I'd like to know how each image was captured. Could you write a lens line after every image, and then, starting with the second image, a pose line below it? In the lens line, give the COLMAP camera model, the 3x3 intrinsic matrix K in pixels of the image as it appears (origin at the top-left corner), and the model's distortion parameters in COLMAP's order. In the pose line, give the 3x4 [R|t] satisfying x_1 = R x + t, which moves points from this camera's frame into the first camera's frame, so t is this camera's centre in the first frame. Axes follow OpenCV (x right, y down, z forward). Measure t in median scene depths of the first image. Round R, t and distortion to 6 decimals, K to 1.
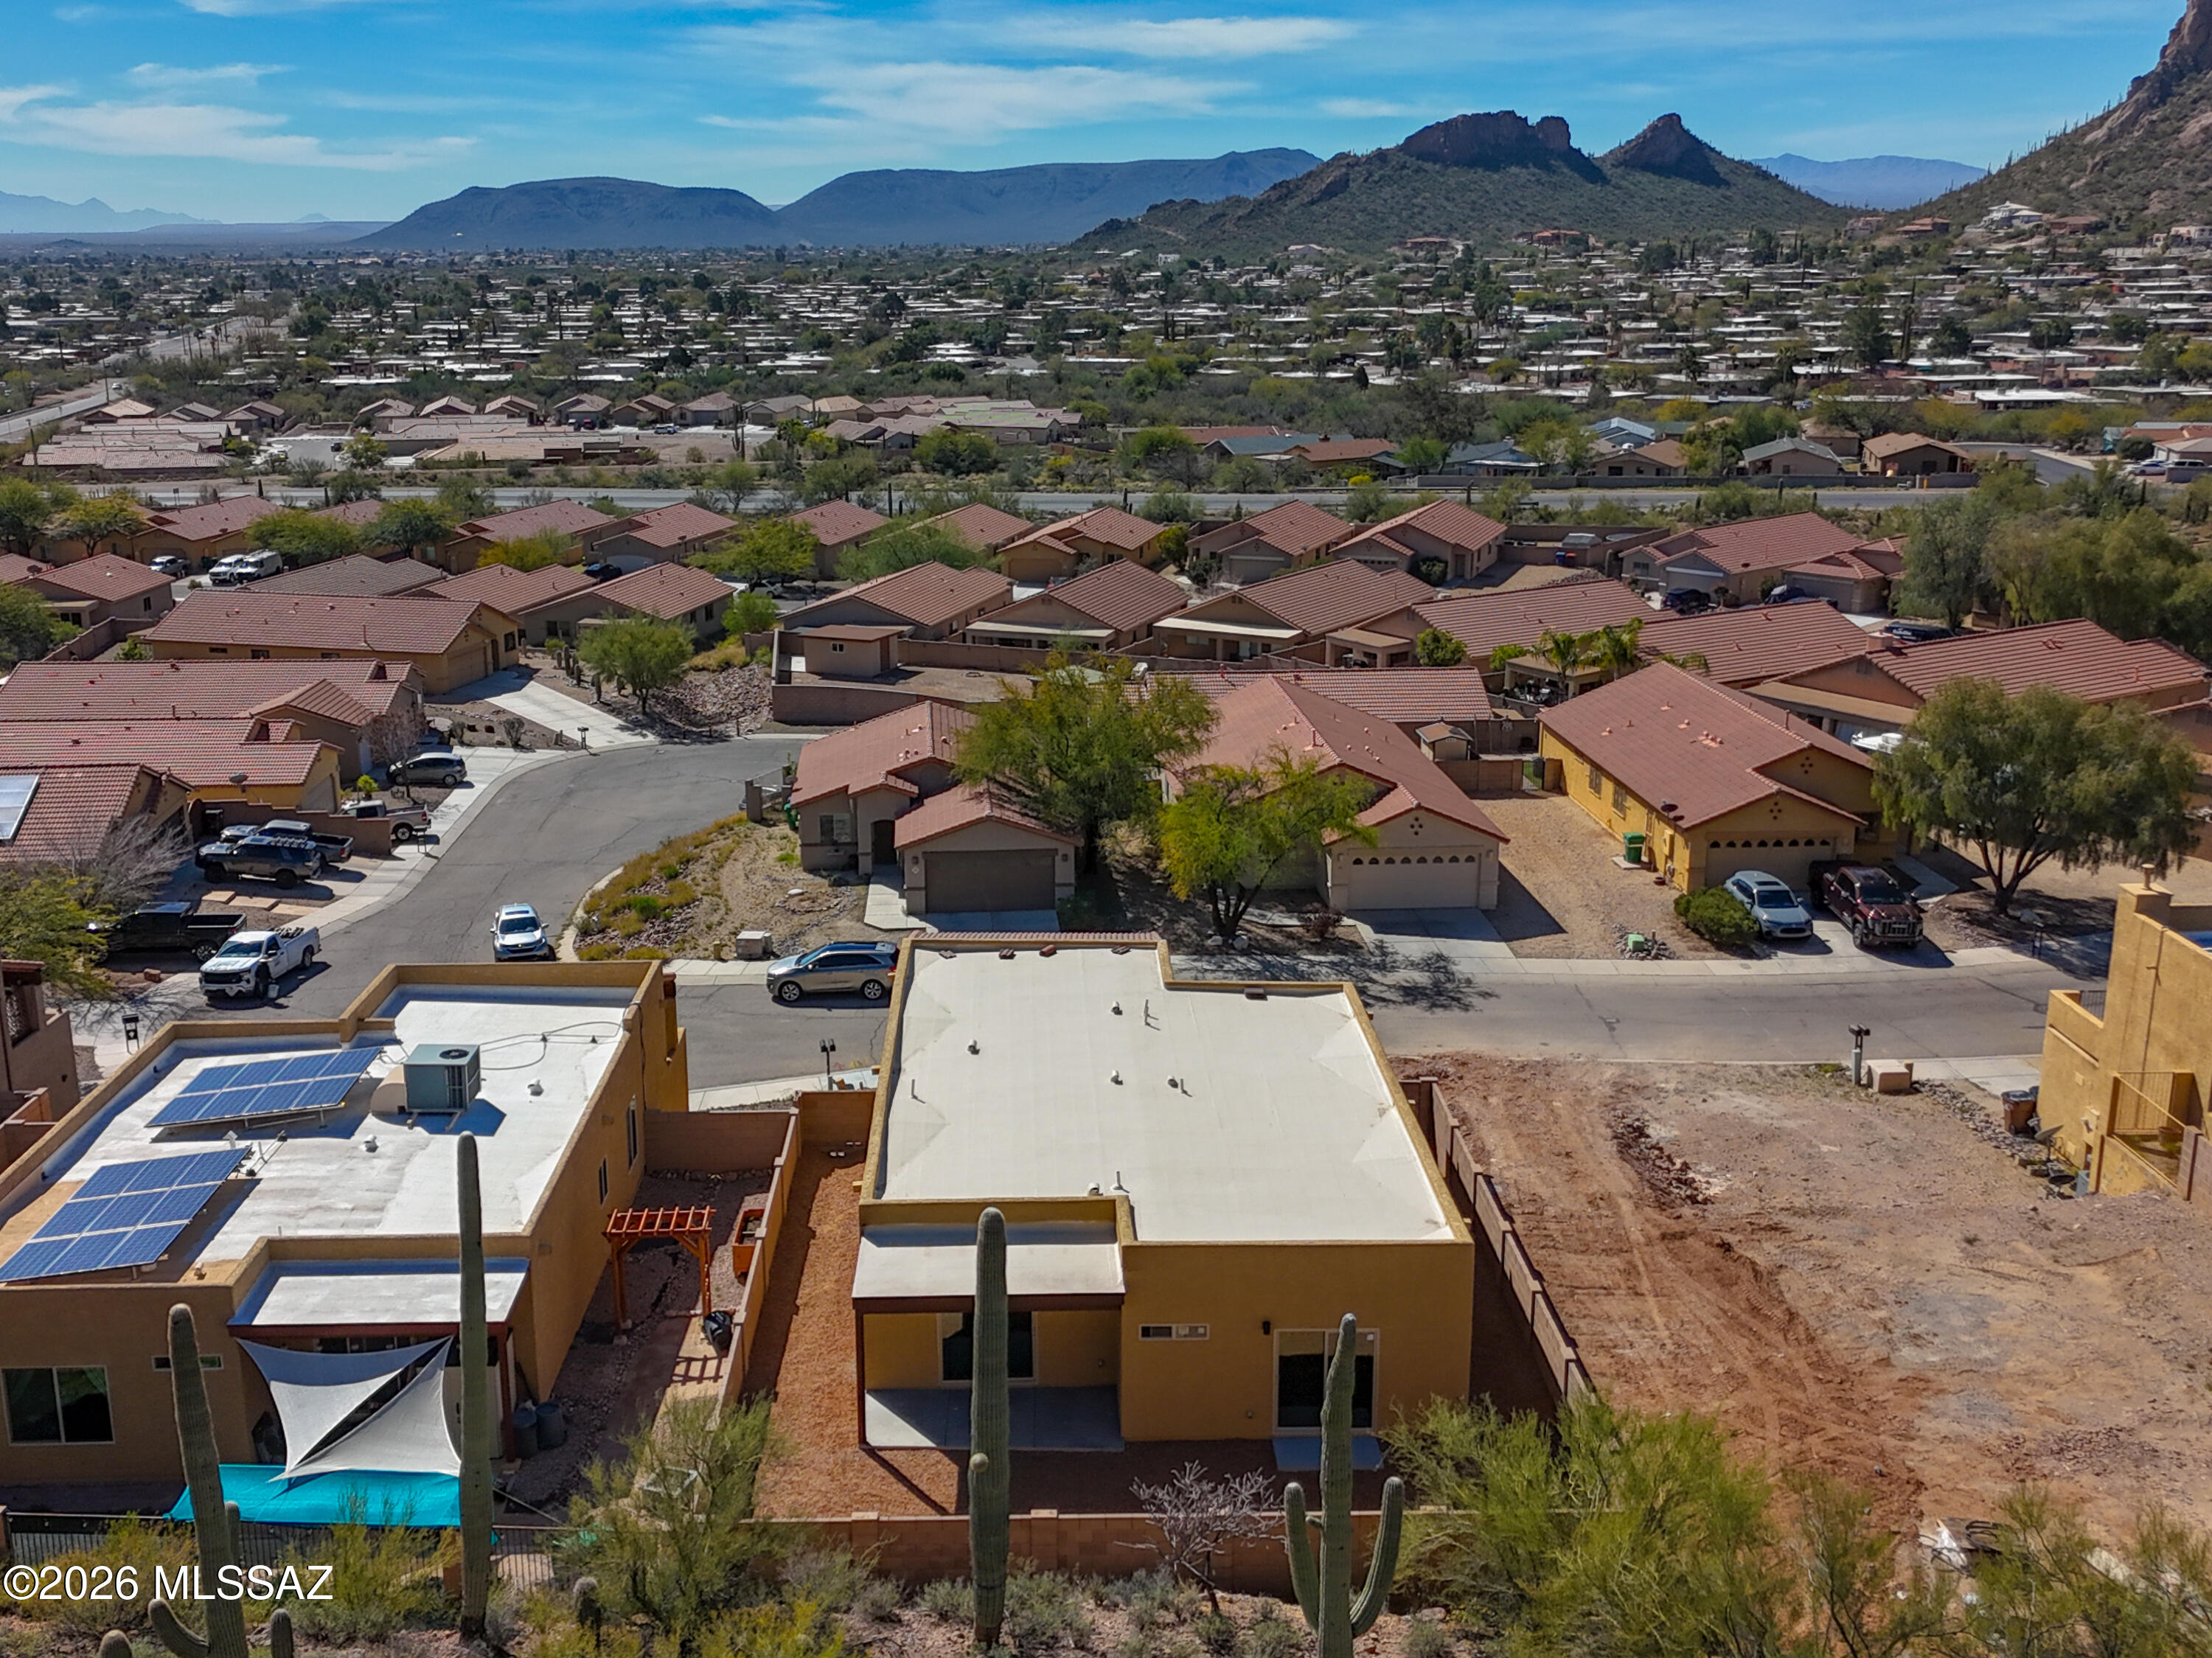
lens RADIAL K [[2171.5, 0, 1049.9], [0, 2171.5, 825.3], [0, 0, 1]] dist [0.087118, -0.070283]
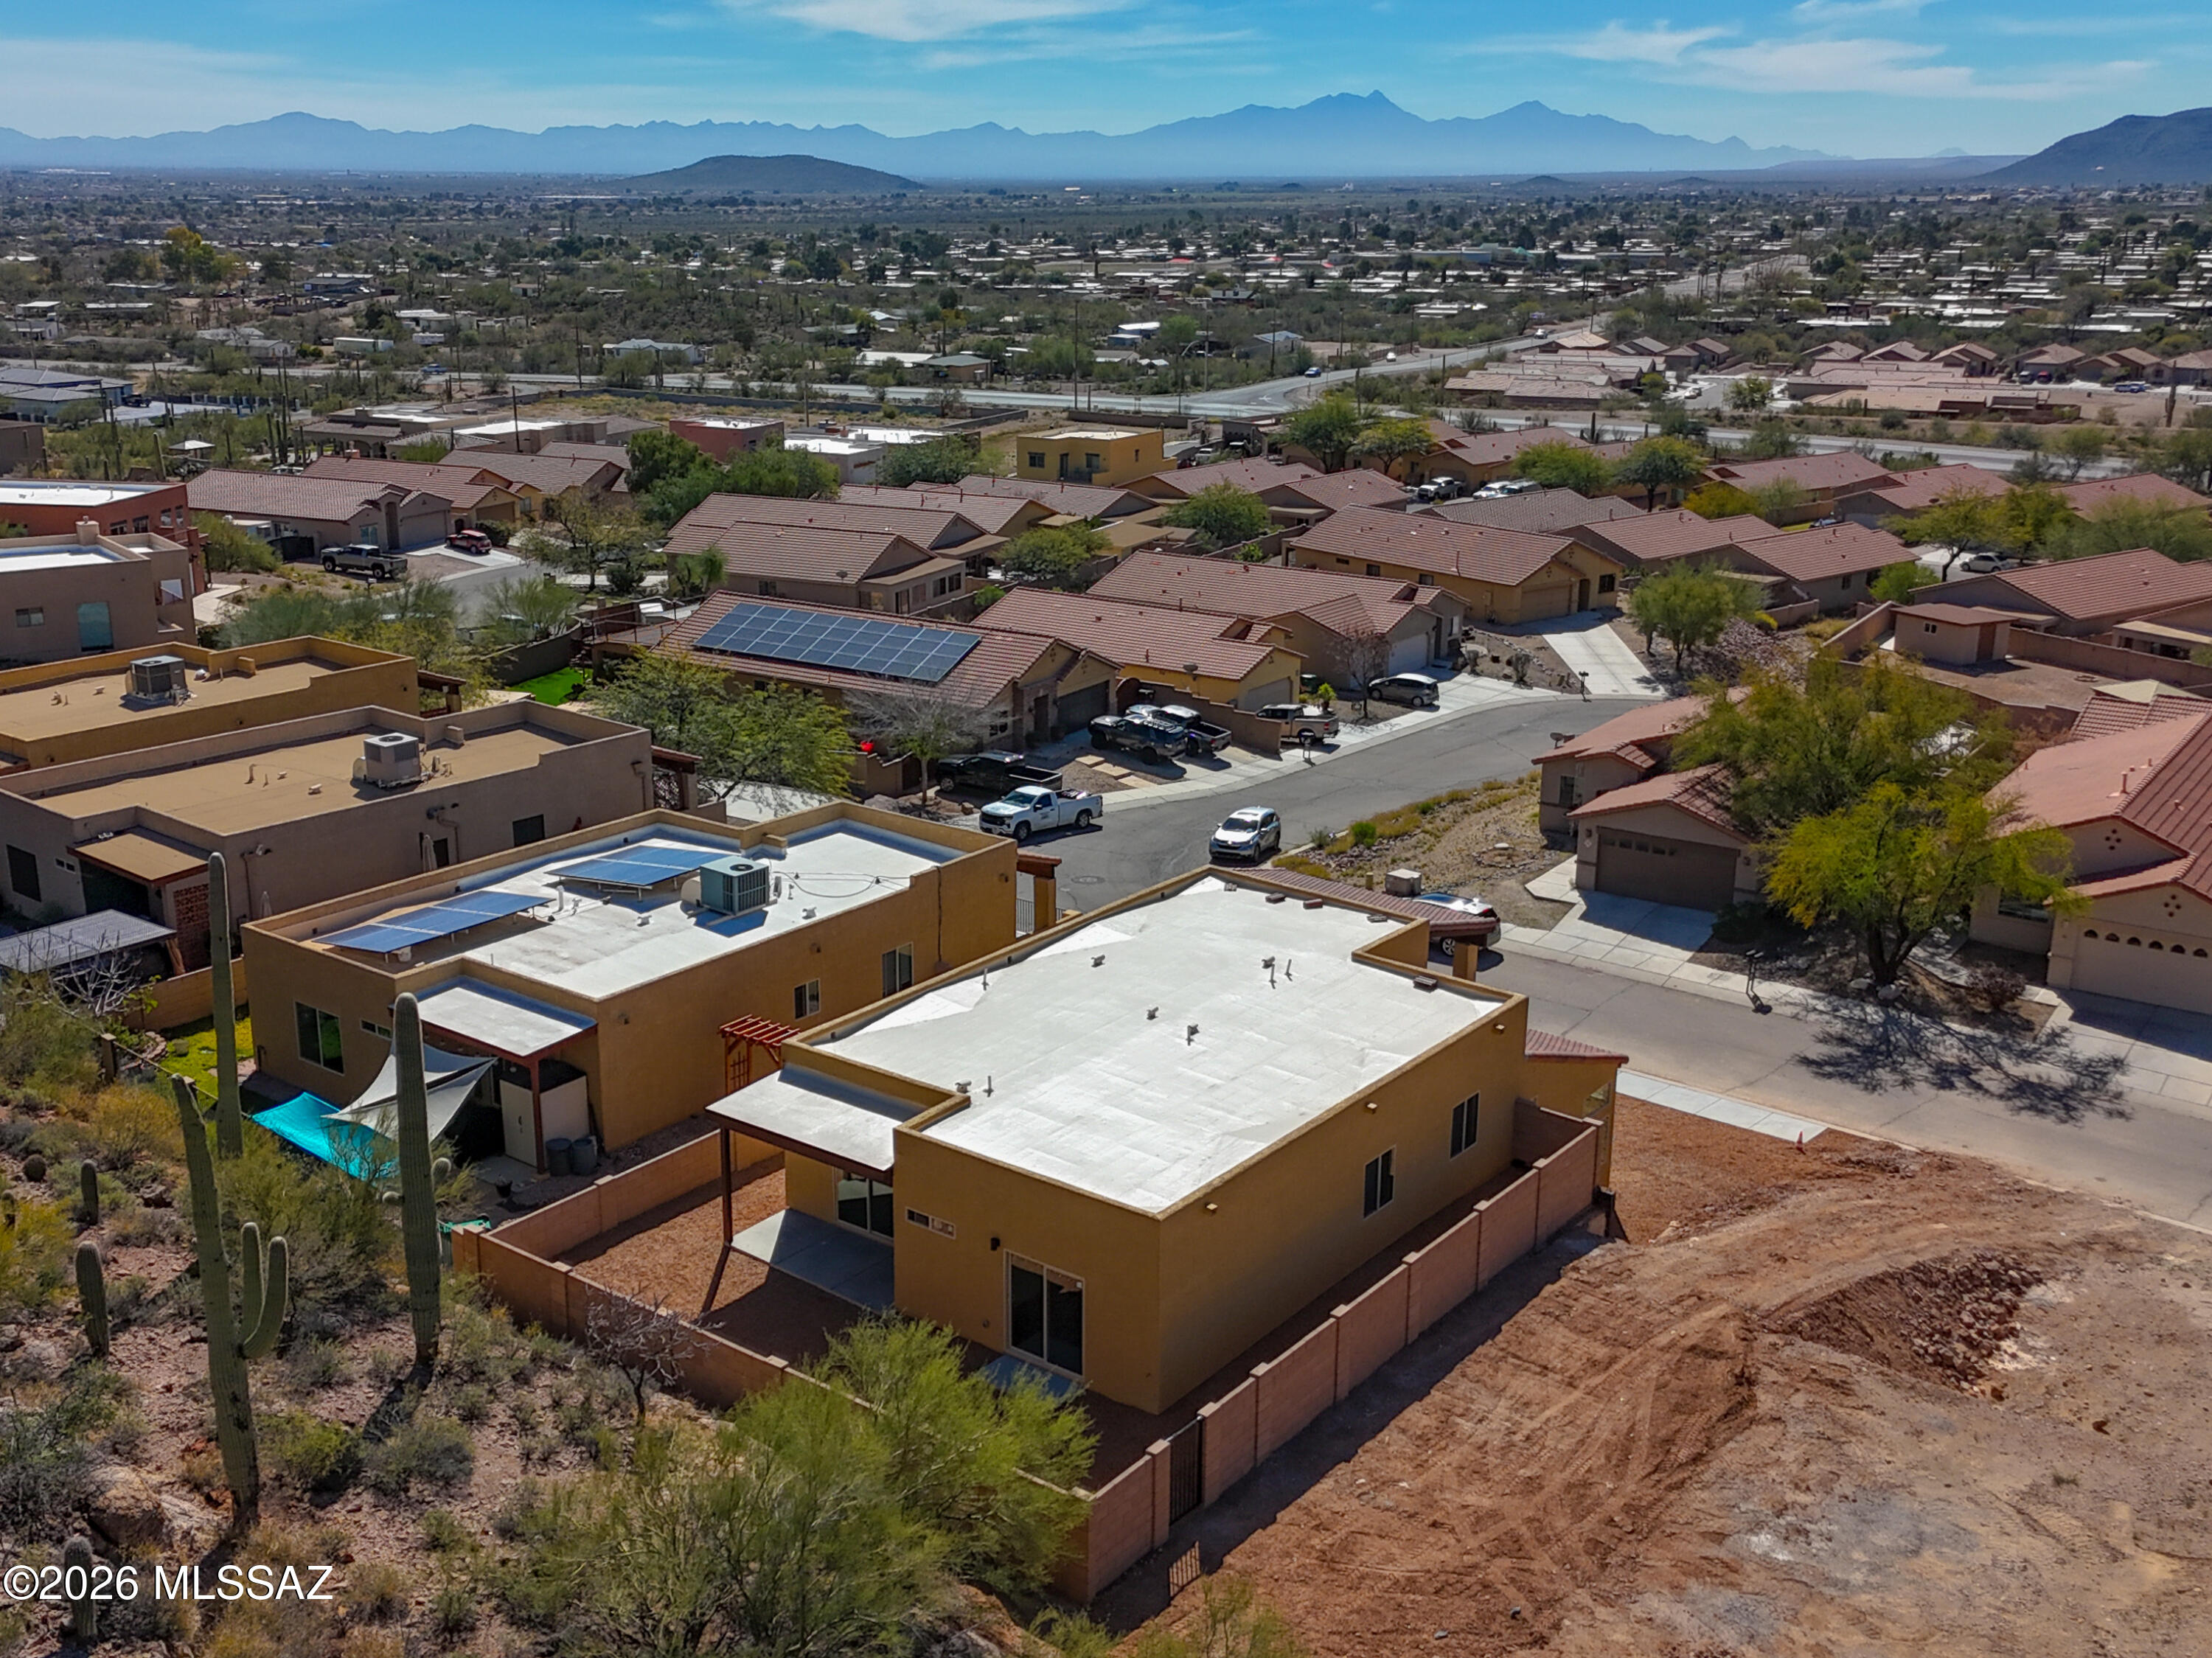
lens RADIAL K [[2193.9, 0, 1033.3], [0, 2193.9, 825.1], [0, 0, 1]] dist [0.118337, -0.196629]
pose [[0.778649, 0.182914, -0.600206, 0.320385], [-0.168781, 0.982367, 0.080418, -0.023536], [0.604333, 0.038686, 0.795792, 0.078330]]
